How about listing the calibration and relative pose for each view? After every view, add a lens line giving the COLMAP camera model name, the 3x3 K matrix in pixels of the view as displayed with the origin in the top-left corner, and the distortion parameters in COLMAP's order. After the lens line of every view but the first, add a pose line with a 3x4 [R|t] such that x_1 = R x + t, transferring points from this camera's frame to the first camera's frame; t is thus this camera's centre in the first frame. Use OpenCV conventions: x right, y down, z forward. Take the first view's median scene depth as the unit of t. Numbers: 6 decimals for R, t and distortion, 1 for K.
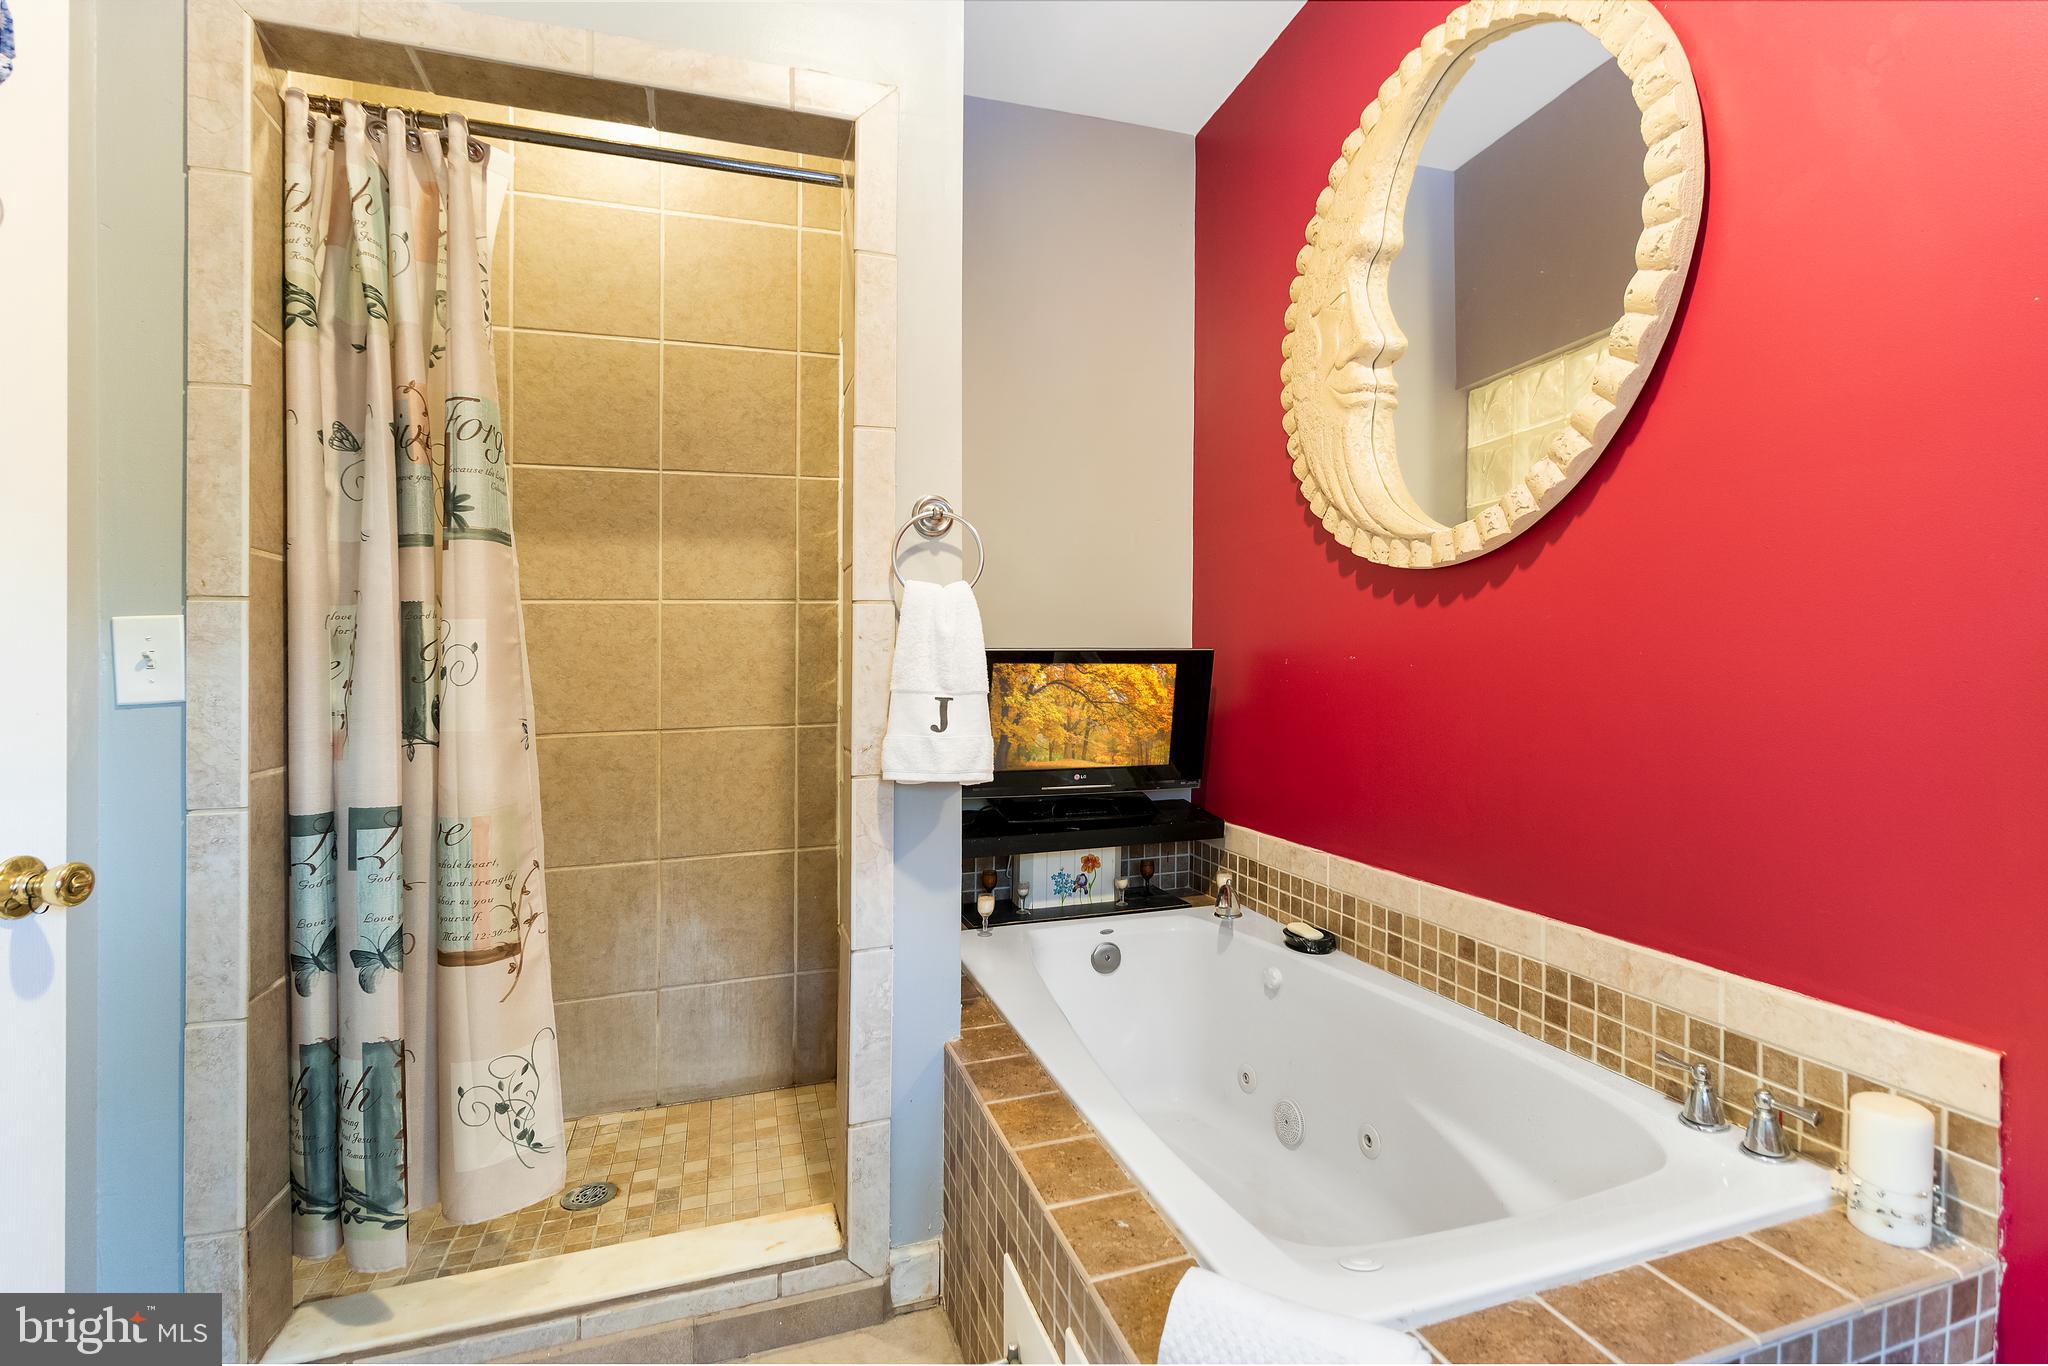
lens RADIAL K [[944.9, 0, 1035.7], [0, 944.9, 675.5], [0, 0, 1]] dist [0.003043, -0.000017]
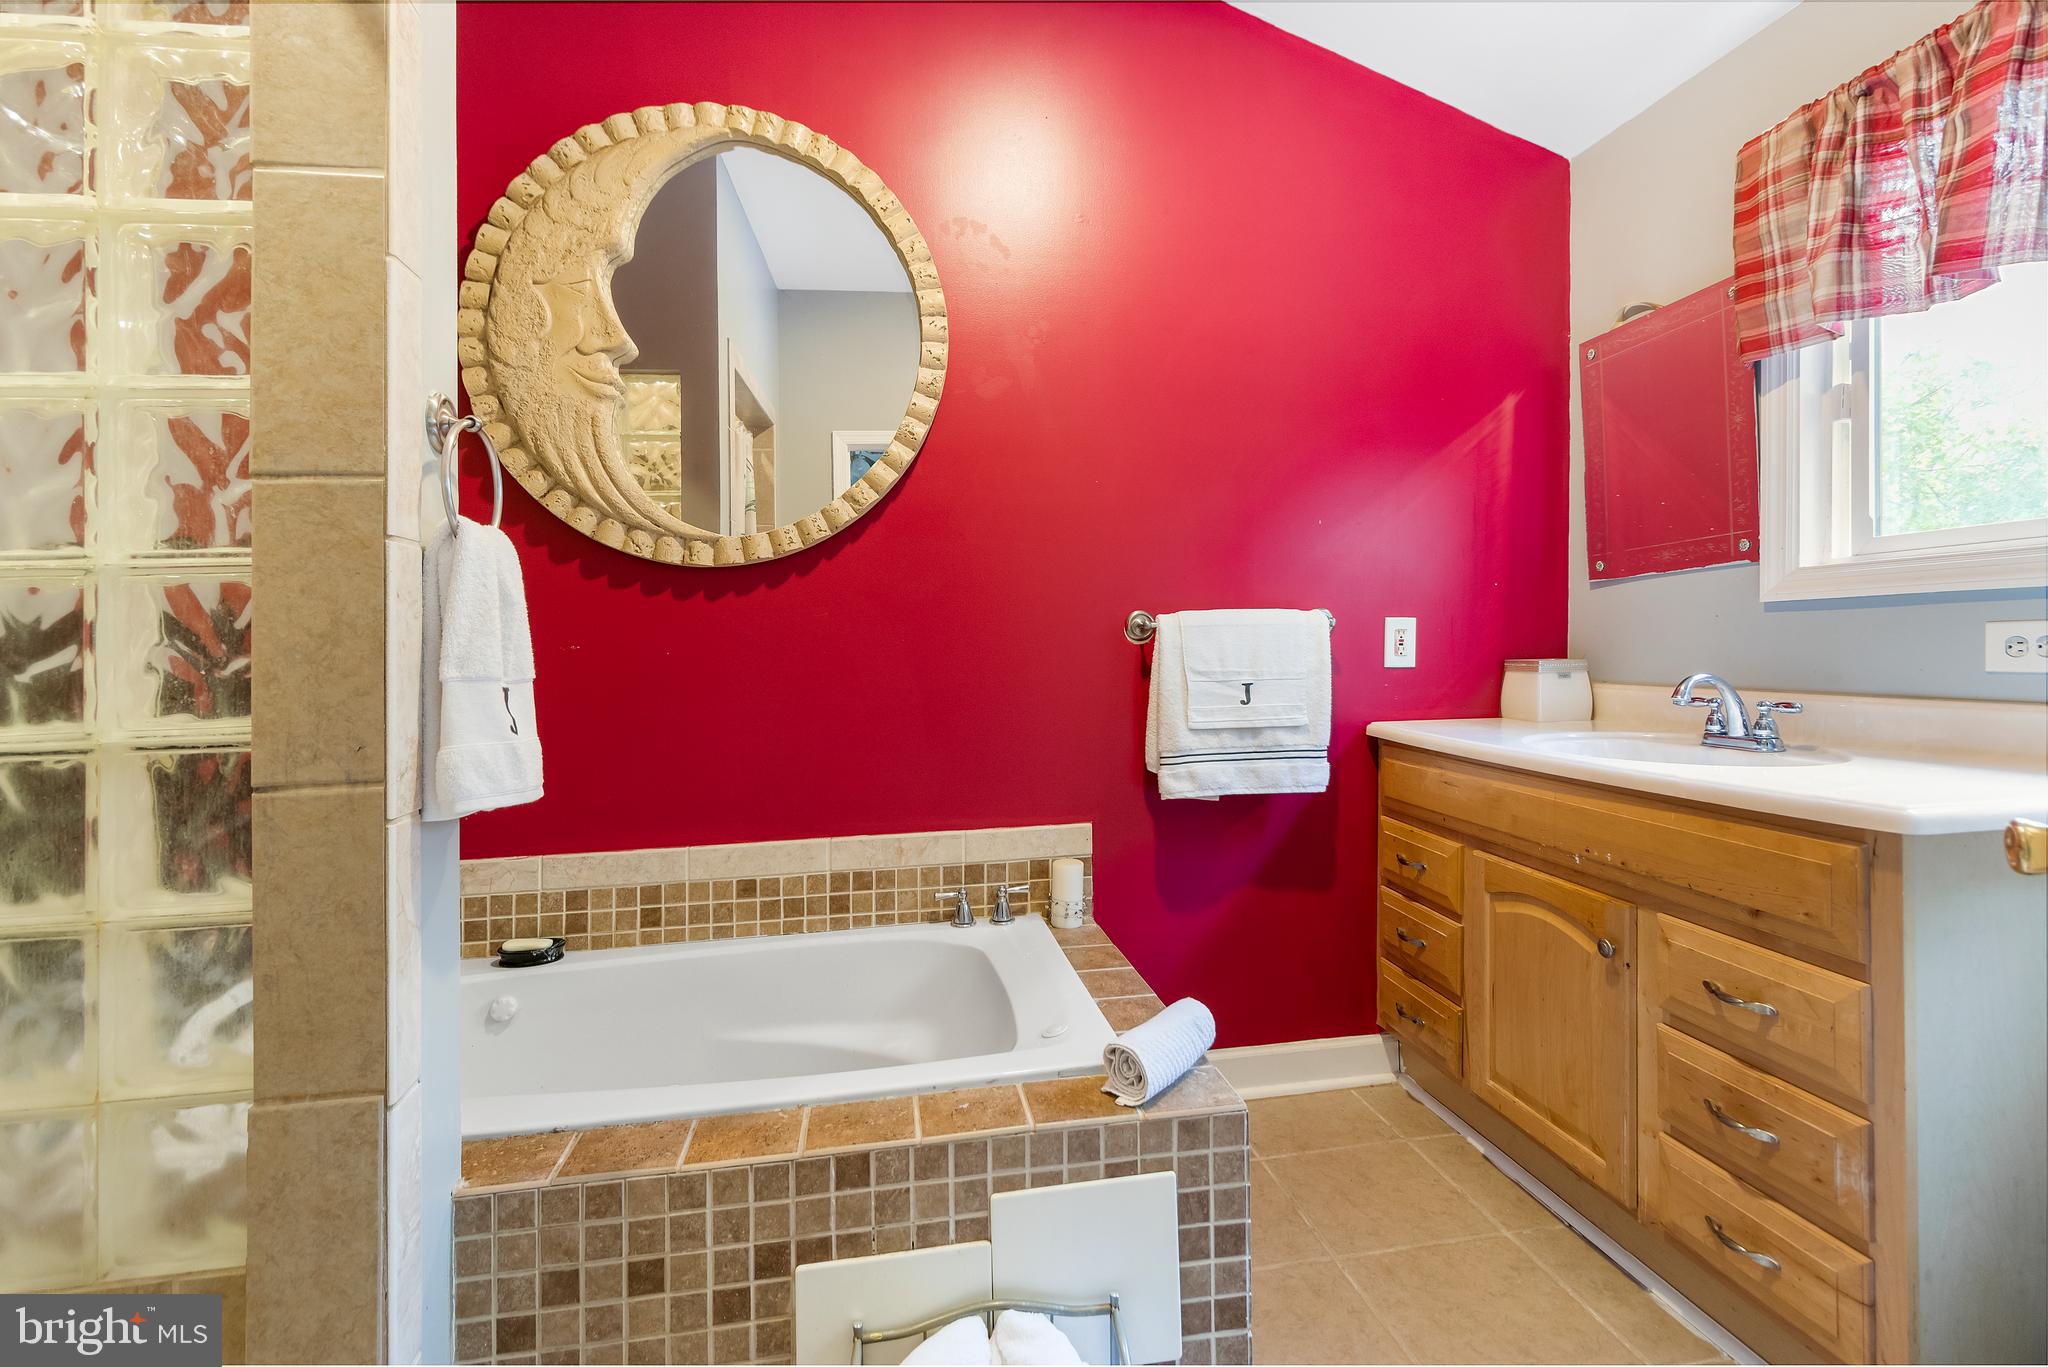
lens RADIAL K [[944.8, 0, 1033.5], [0, 944.8, 669.6], [0, 0, 1]] dist [0.001696, -0.000127]
pose [[0.171432, -0.012268, 0.985120, -0.636402], [0.033643, 0.999412, 0.006591, 0.016533], [-0.984621, 0.032012, 0.171744, 0.417759]]
